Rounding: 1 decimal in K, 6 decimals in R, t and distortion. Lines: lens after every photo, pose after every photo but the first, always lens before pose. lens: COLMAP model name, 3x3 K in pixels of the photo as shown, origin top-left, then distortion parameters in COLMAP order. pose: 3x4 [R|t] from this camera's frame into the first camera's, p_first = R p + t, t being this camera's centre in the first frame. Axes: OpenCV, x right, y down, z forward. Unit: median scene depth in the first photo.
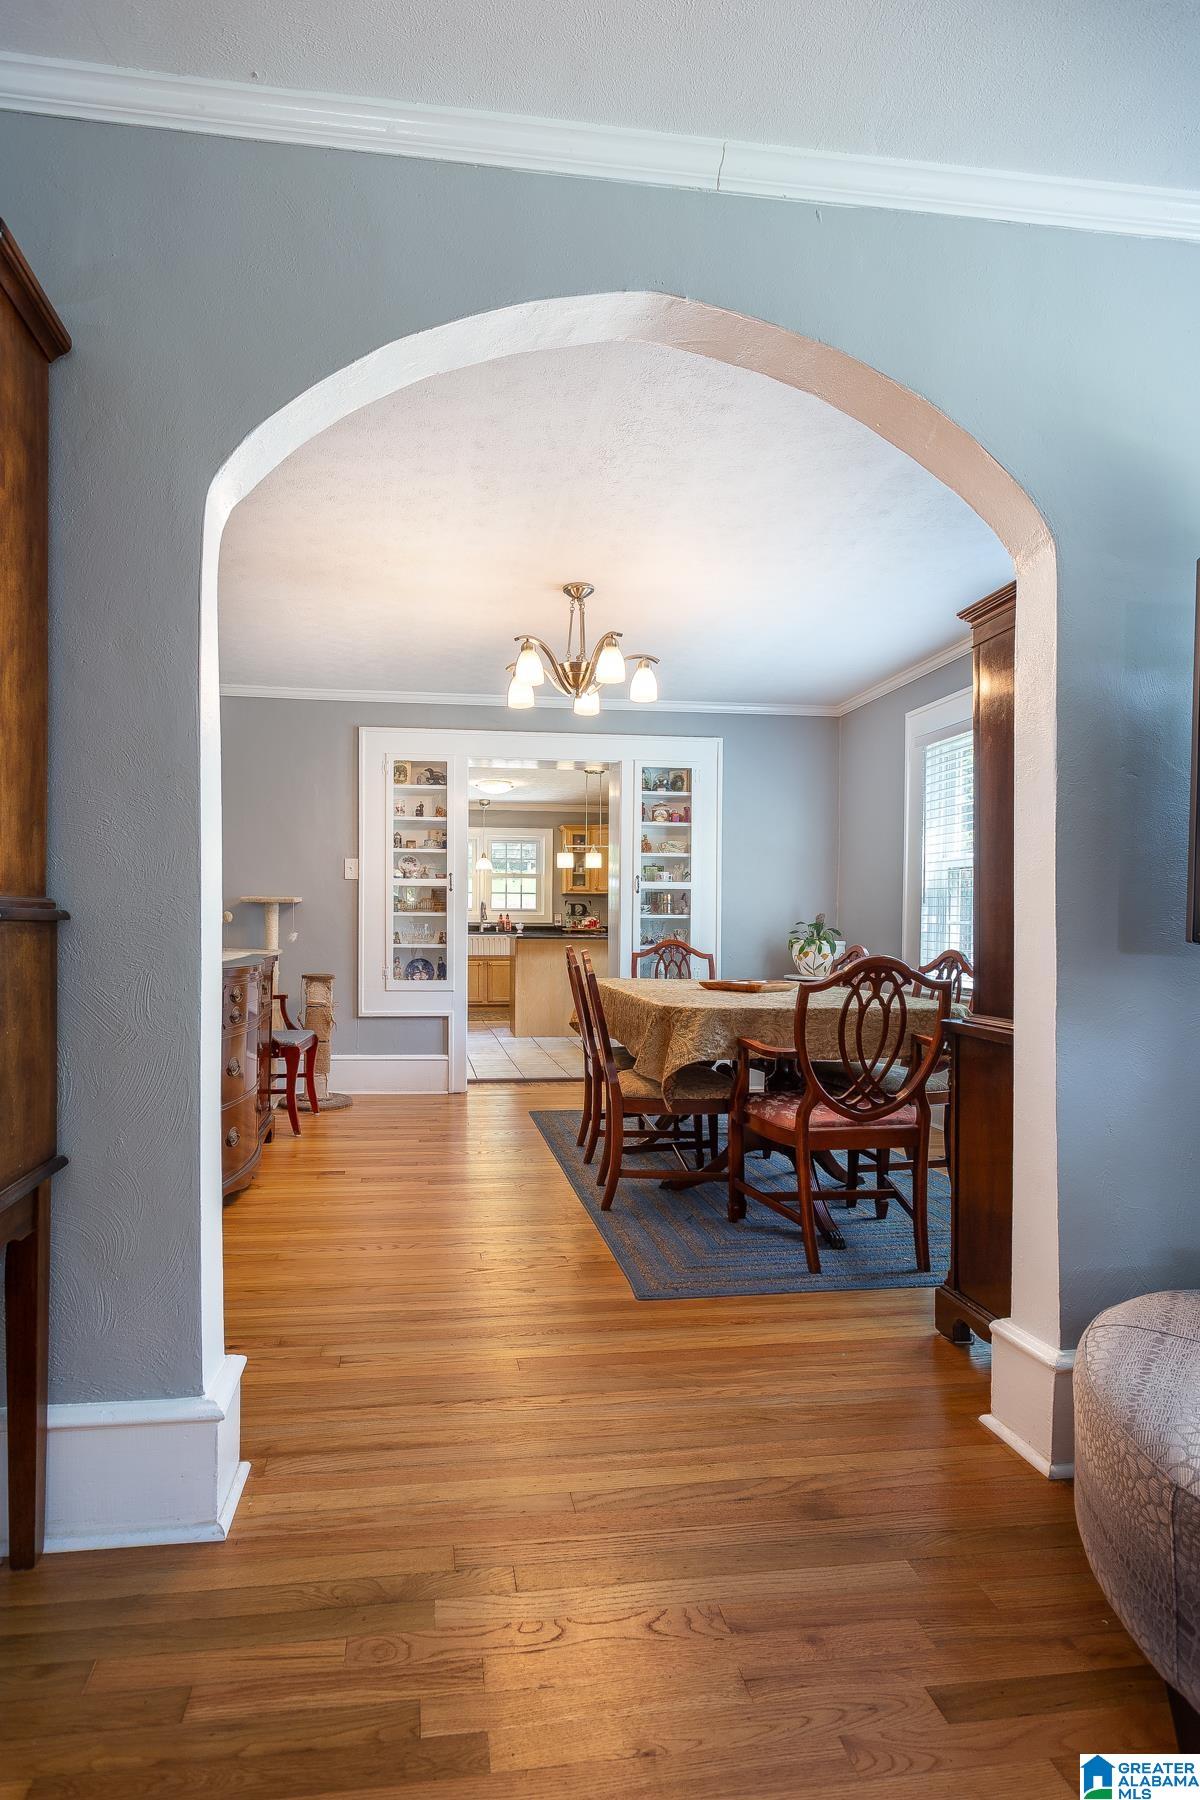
lens RADIAL K [[871.2, 0, 527.9], [0, 871.2, 909.5], [0, 0, 1]] dist [0.002957, 0.001565]
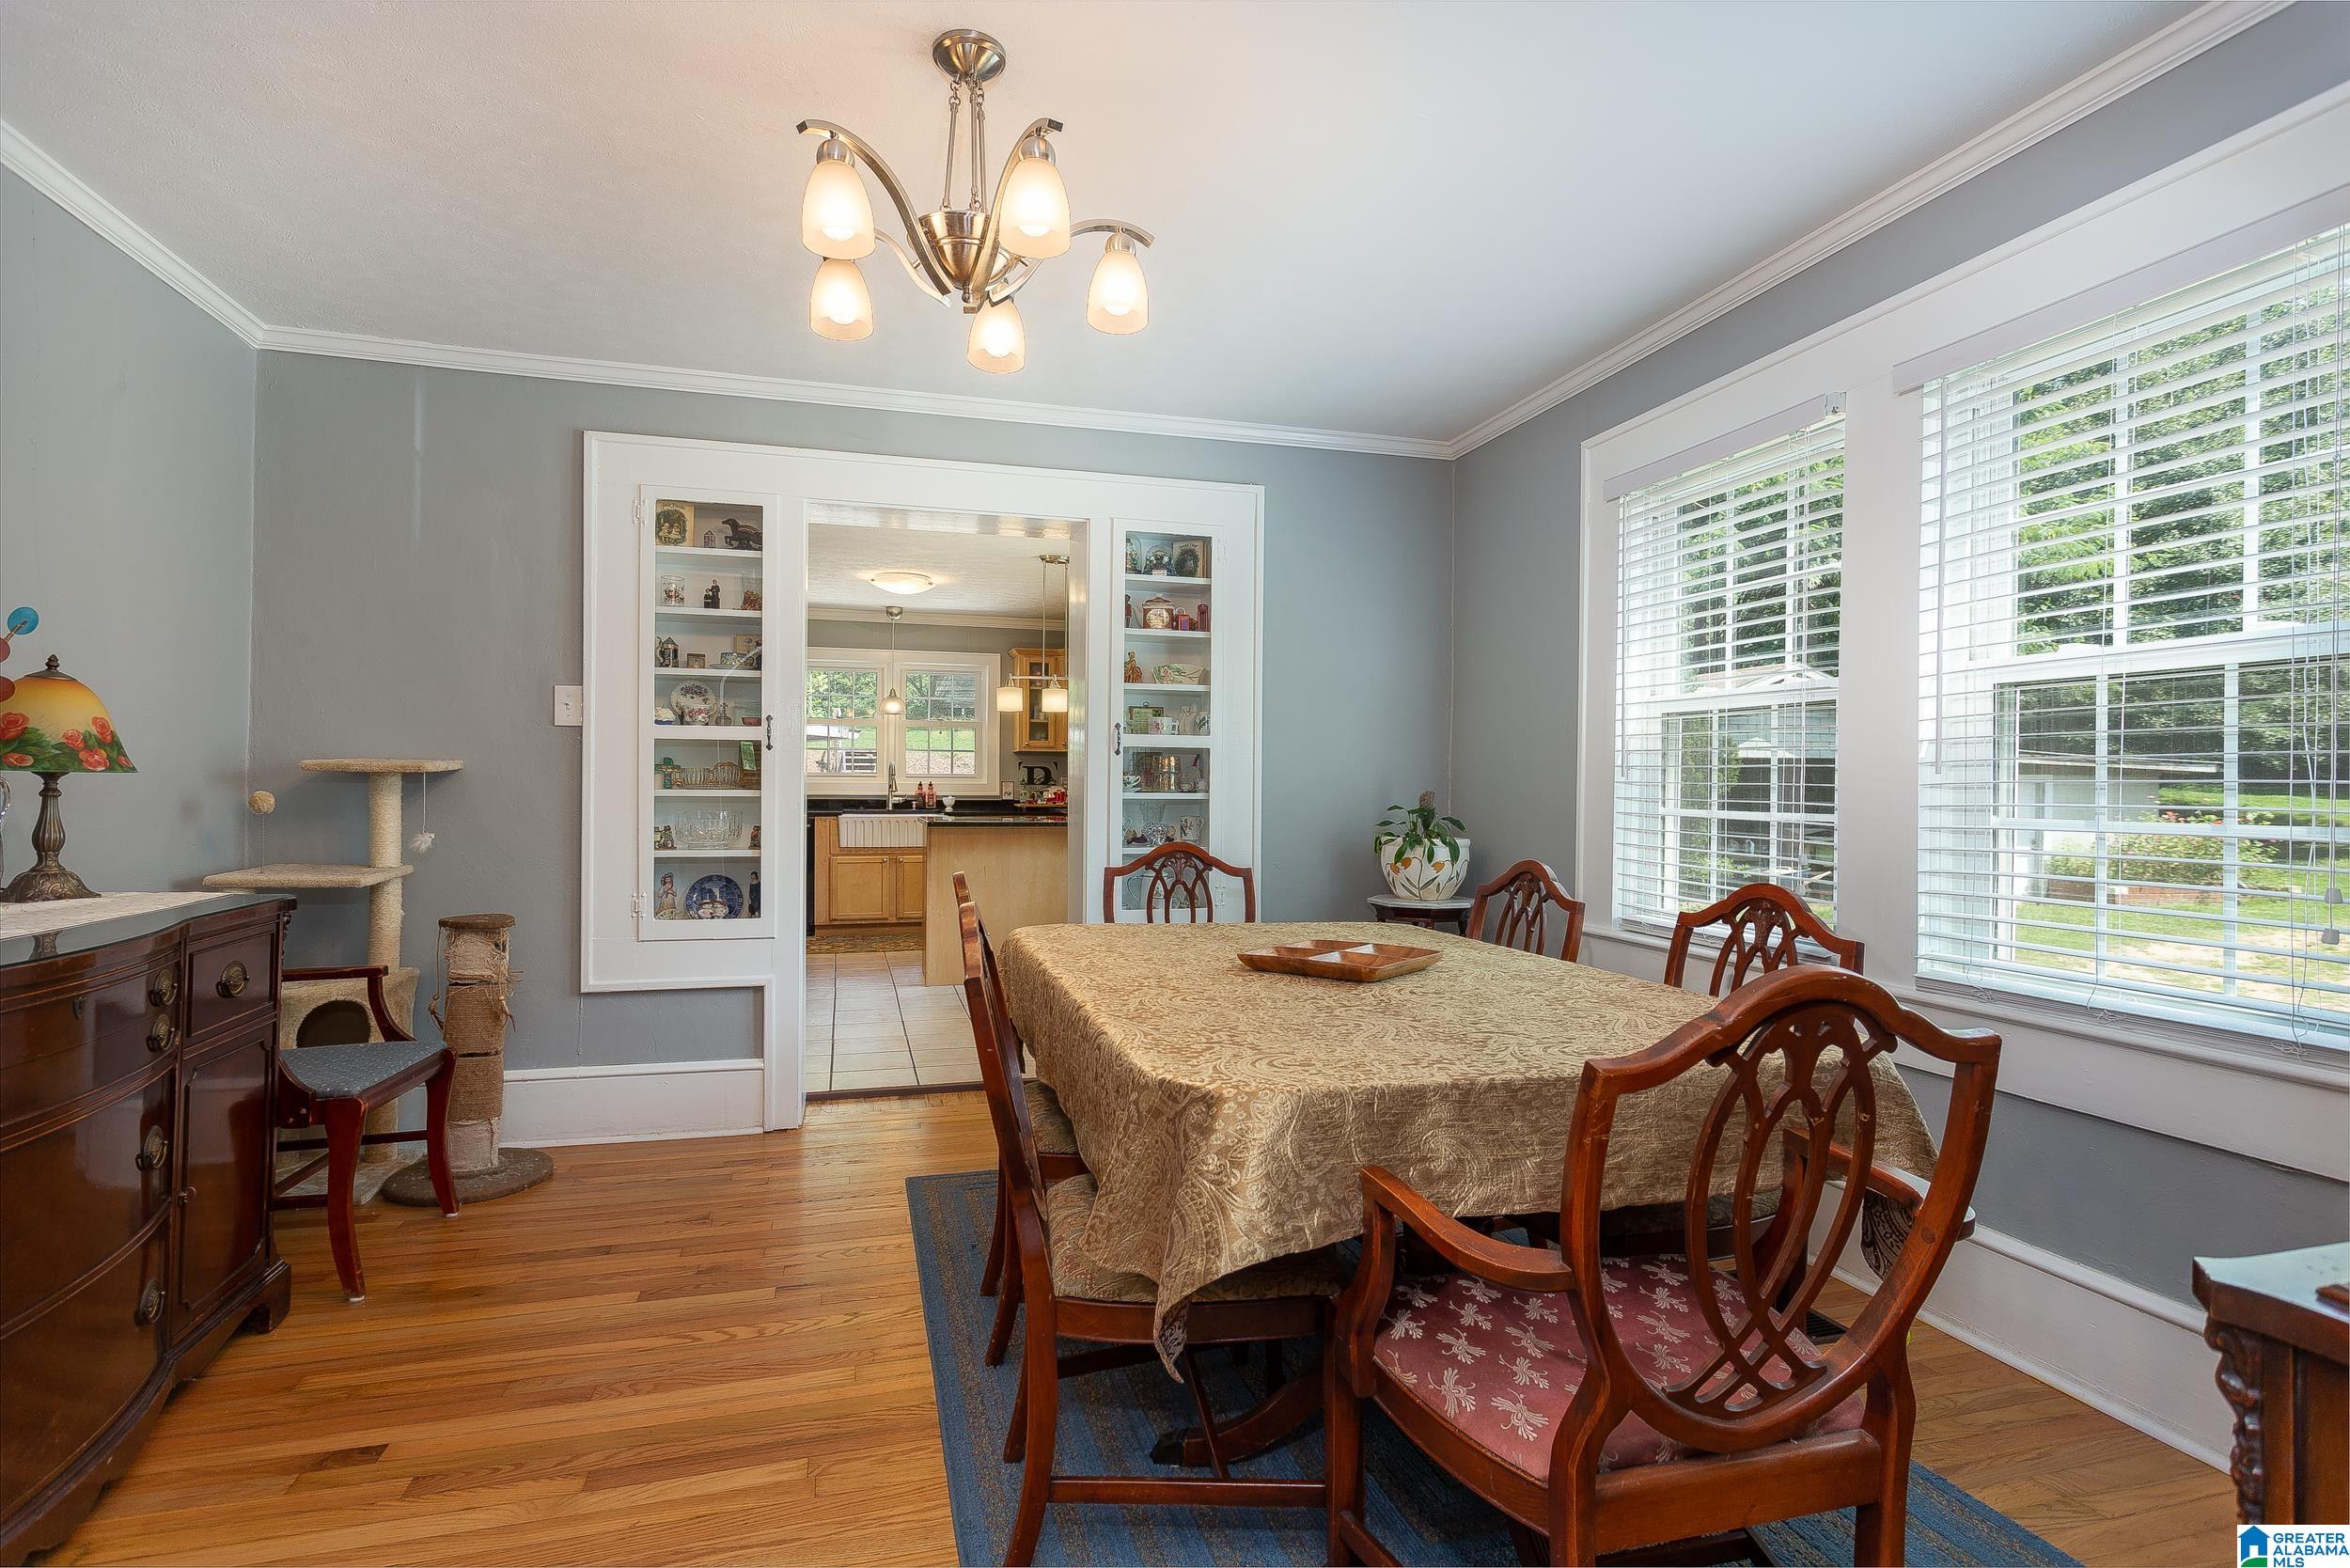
lens RADIAL K [[1135.8, 0, 1170.5], [0, 1135.8, 860.0], [0, 0, 1]] dist [0.000380, 0.000314]
pose [[0.987158, -0.011075, 0.159365, 0.041885], [-0.001431, 0.996941, 0.078147, -0.008362], [-0.159743, -0.077371, 0.984122, 0.265257]]
